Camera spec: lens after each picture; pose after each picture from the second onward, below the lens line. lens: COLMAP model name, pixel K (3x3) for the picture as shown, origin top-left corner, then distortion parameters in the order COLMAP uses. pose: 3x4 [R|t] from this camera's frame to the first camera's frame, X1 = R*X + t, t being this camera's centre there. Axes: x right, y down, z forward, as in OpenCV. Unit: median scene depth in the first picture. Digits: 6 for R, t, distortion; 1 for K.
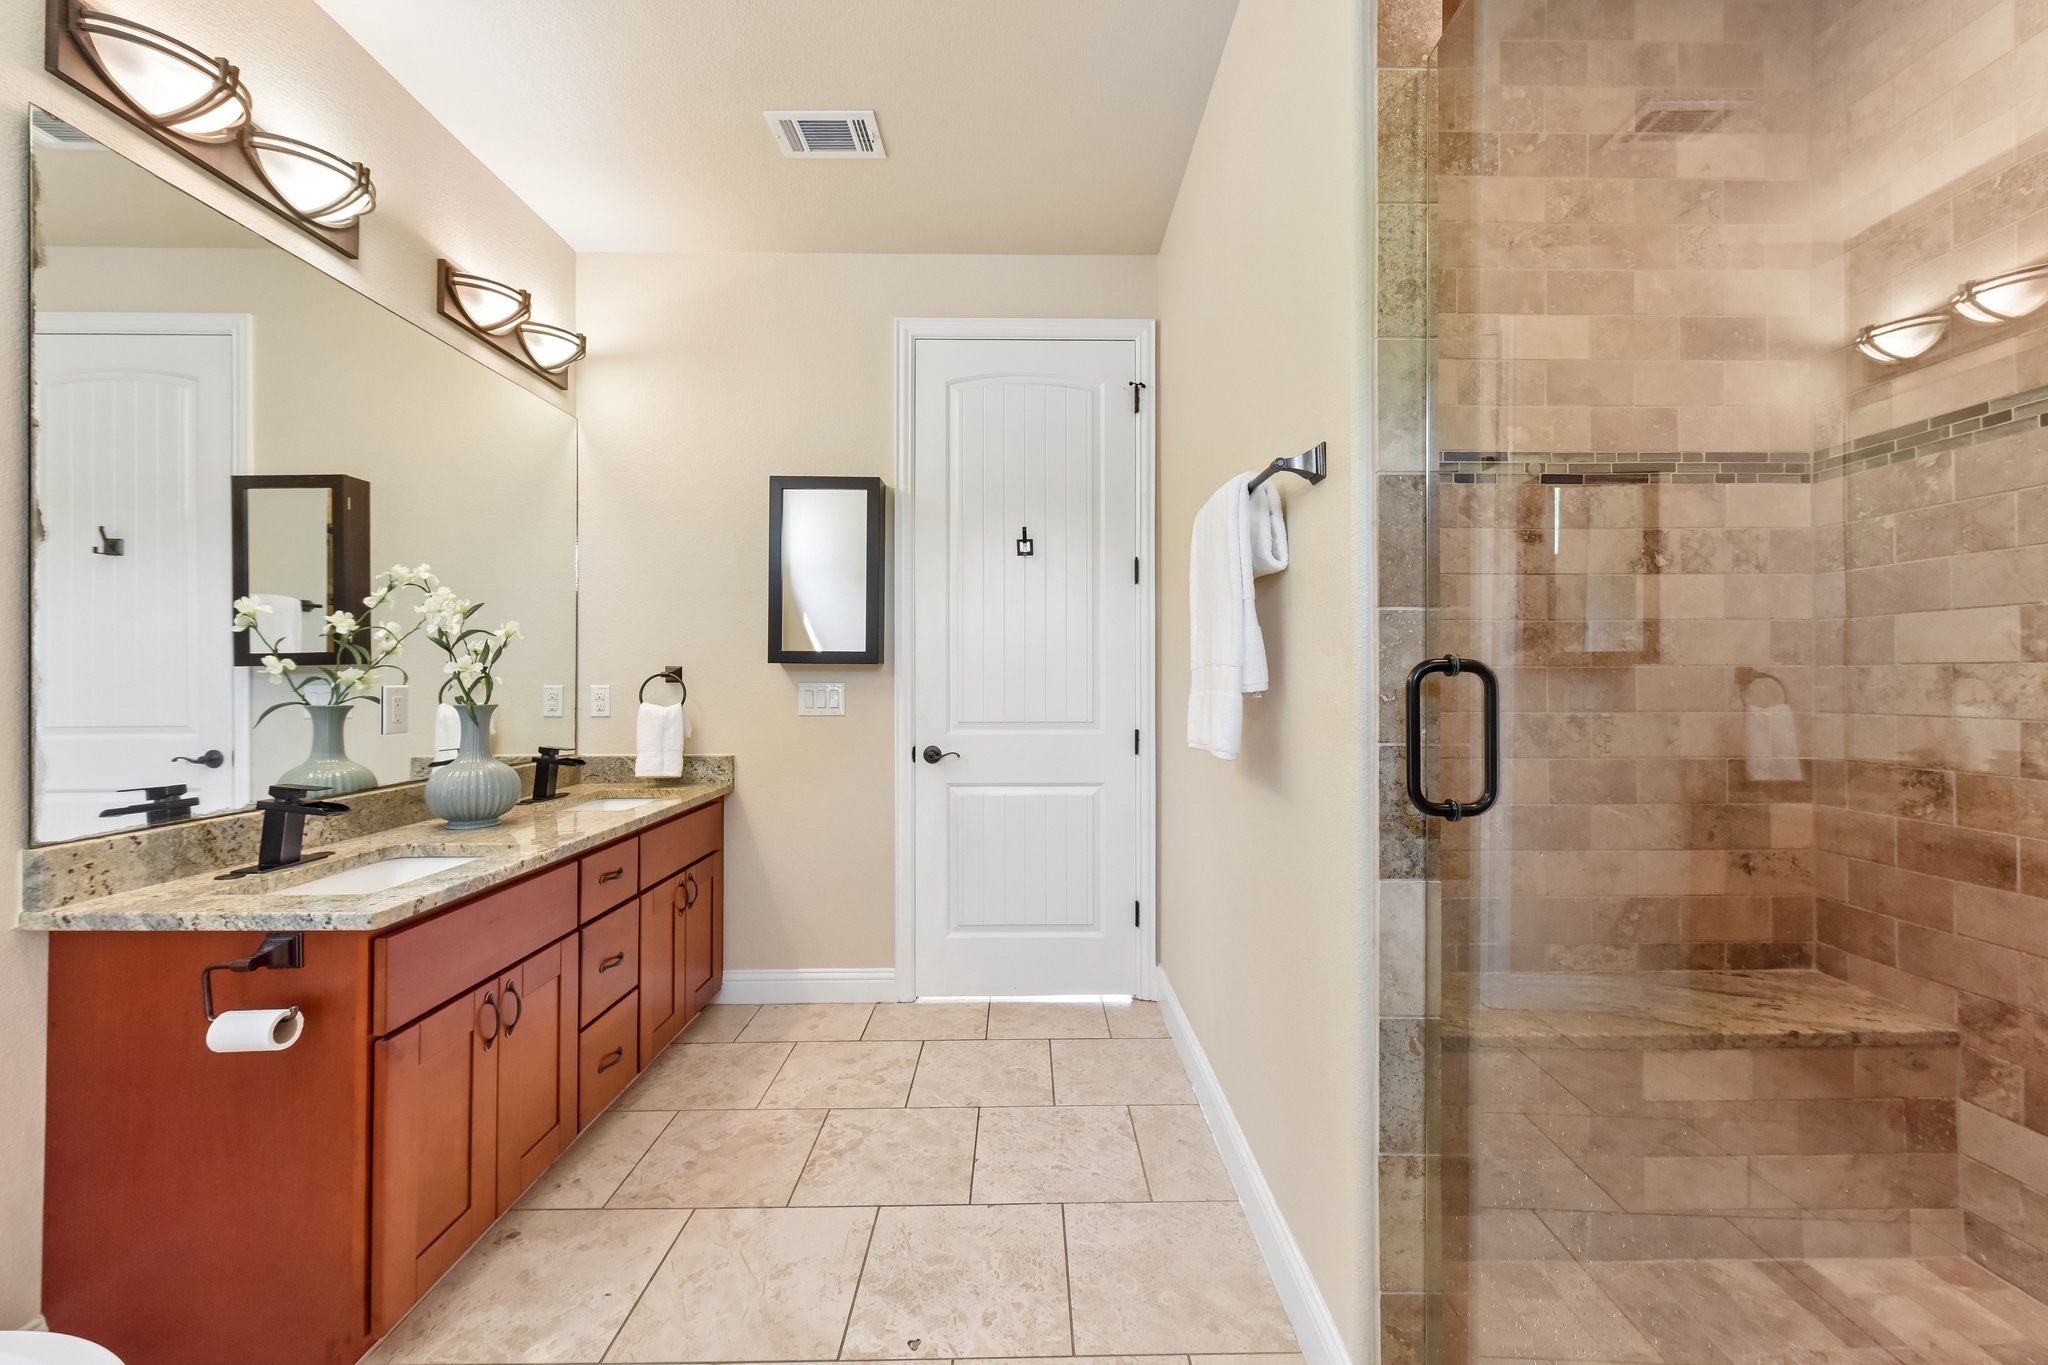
lens RADIAL K [[814.8, 0, 1025.2], [0, 814.8, 675.8], [0, 0, 1]] dist [0.003319, -0.000236]
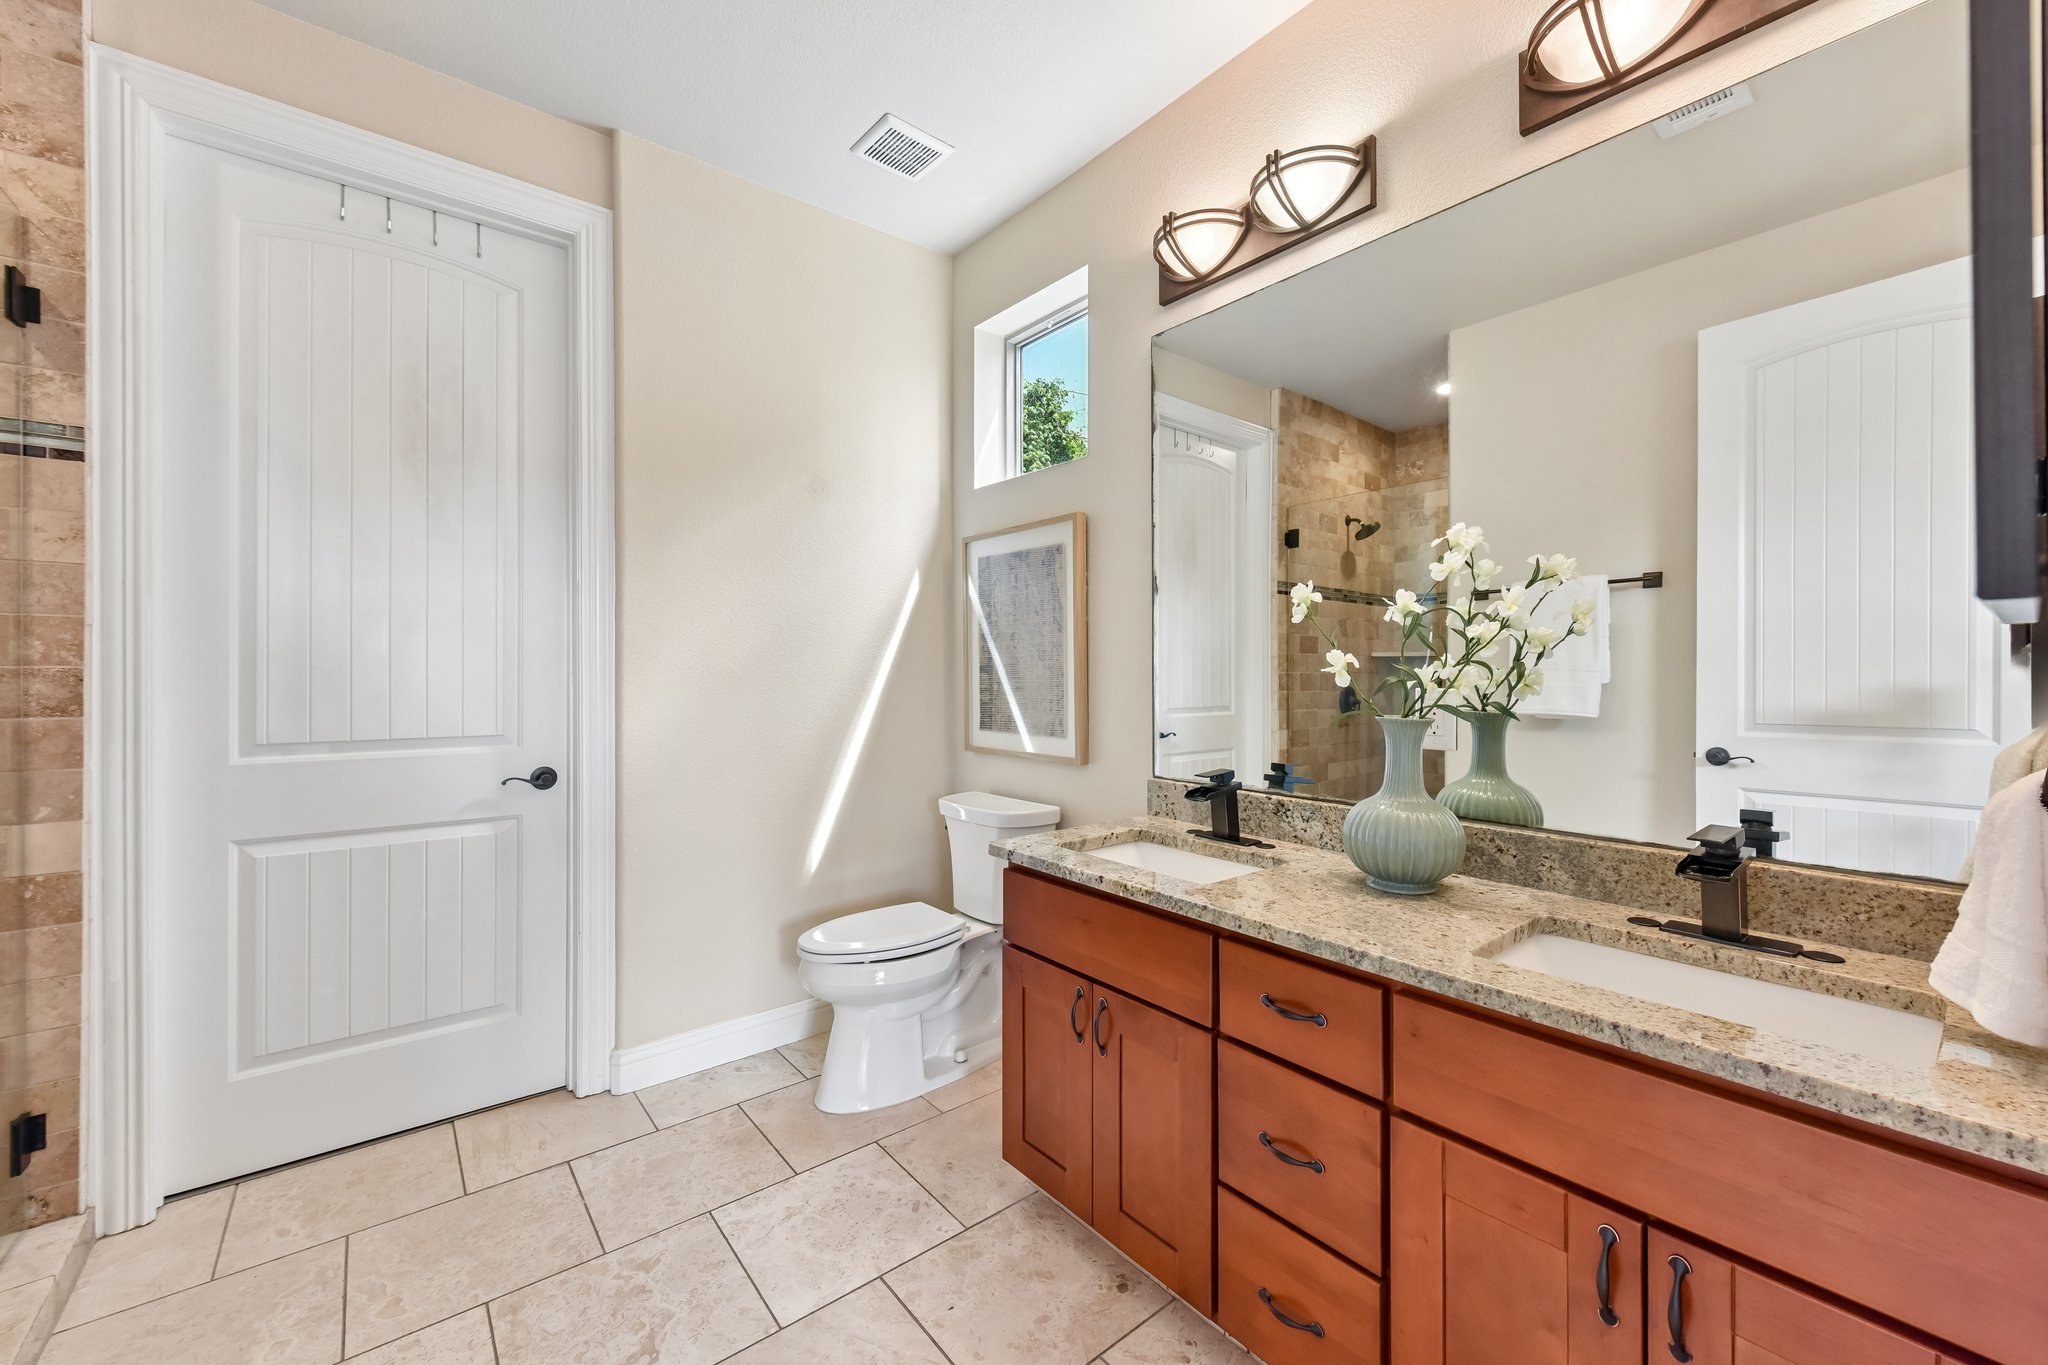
lens RADIAL K [[814.8, 0, 1028.1], [0, 814.8, 678.0], [0, 0, 1]] dist [0.003319, -0.000236]
pose [[-0.781889, 0.003037, -0.623410, 0.023886], [-0.003006, 0.999958, 0.008641, -0.004915], [0.623410, 0.008631, -0.781847, 1.717553]]
